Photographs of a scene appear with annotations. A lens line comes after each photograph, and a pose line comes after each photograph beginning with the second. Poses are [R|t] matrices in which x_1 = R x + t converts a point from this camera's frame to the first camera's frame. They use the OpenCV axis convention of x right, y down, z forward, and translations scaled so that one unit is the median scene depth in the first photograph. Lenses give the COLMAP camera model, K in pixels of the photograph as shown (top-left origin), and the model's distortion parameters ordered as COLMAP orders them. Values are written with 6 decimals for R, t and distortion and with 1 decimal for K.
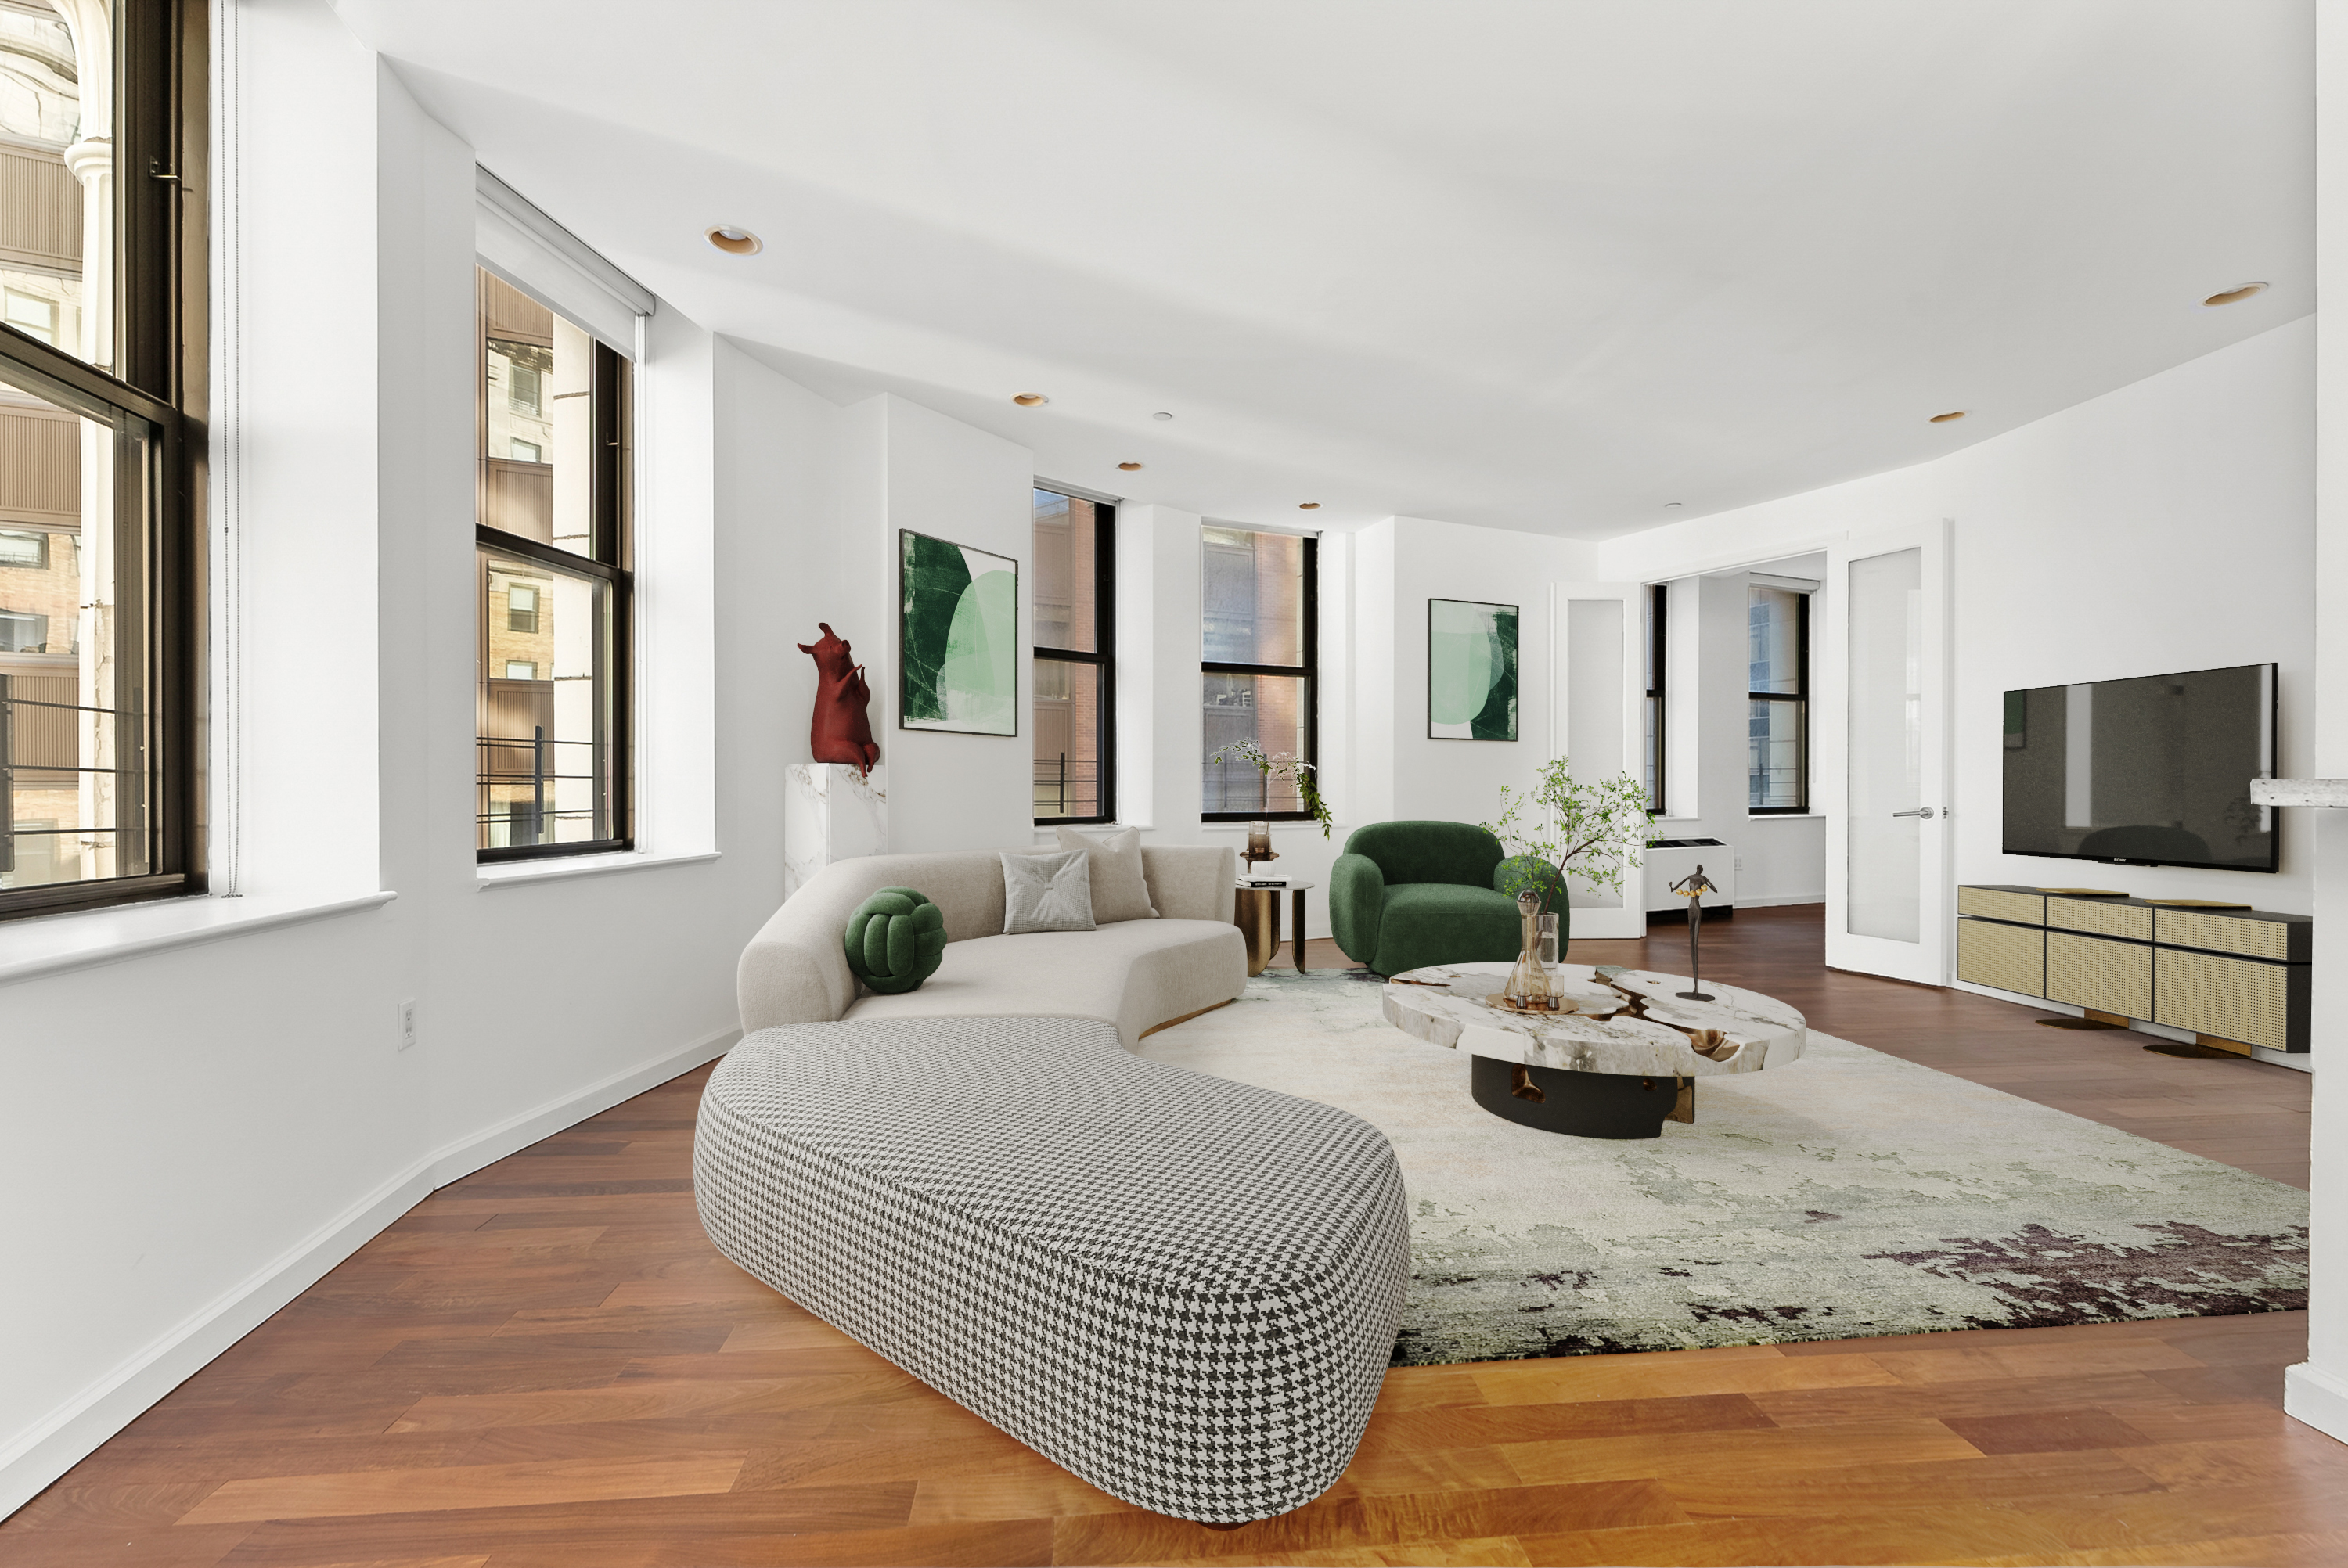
lens RADIAL K [[948.3, 0, 1171.2], [0, 948.3, 787.1], [0, 0, 1]] dist [0.001330, -0.000019]
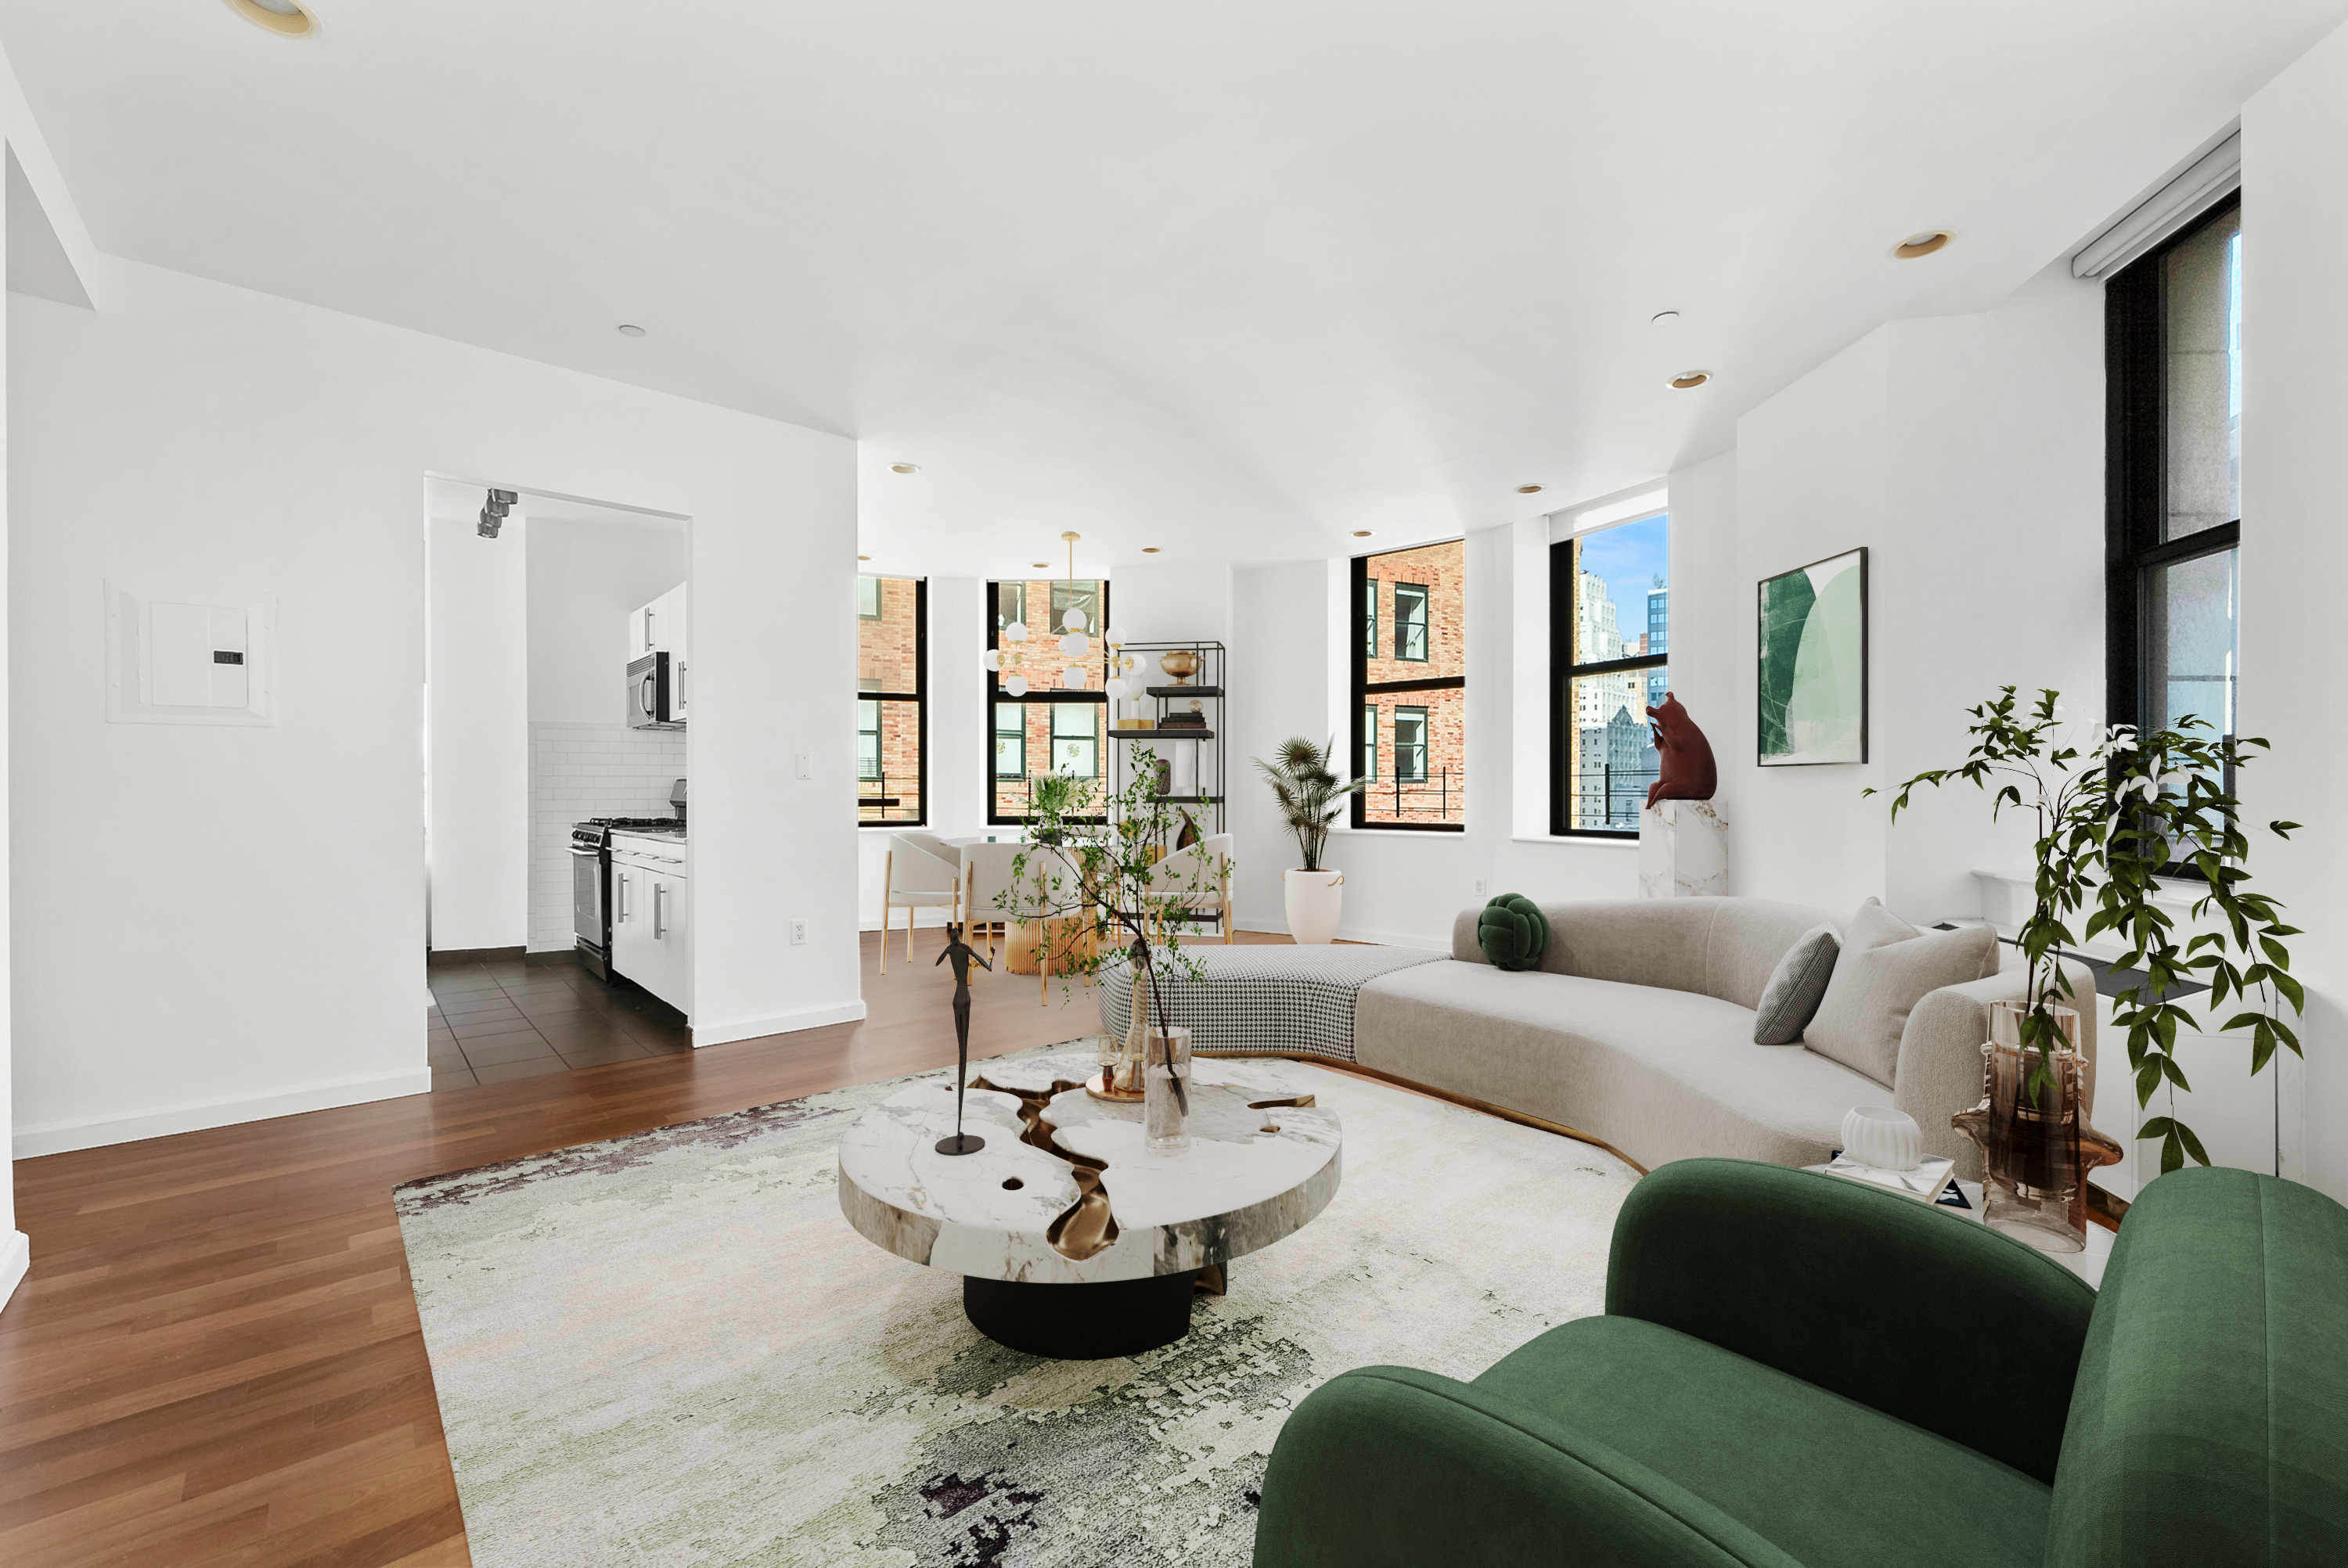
lens RADIAL K [[948.3, 0, 1173.5], [0, 948.3, 790.7], [0, 0, 1]] dist [0.001330, -0.000019]
pose [[-0.792022, 0.003052, -0.610484, 1.281995], [0.001575, 0.999994, 0.002956, -0.104067], [0.610490, 0.001379, -0.792023, 2.651513]]
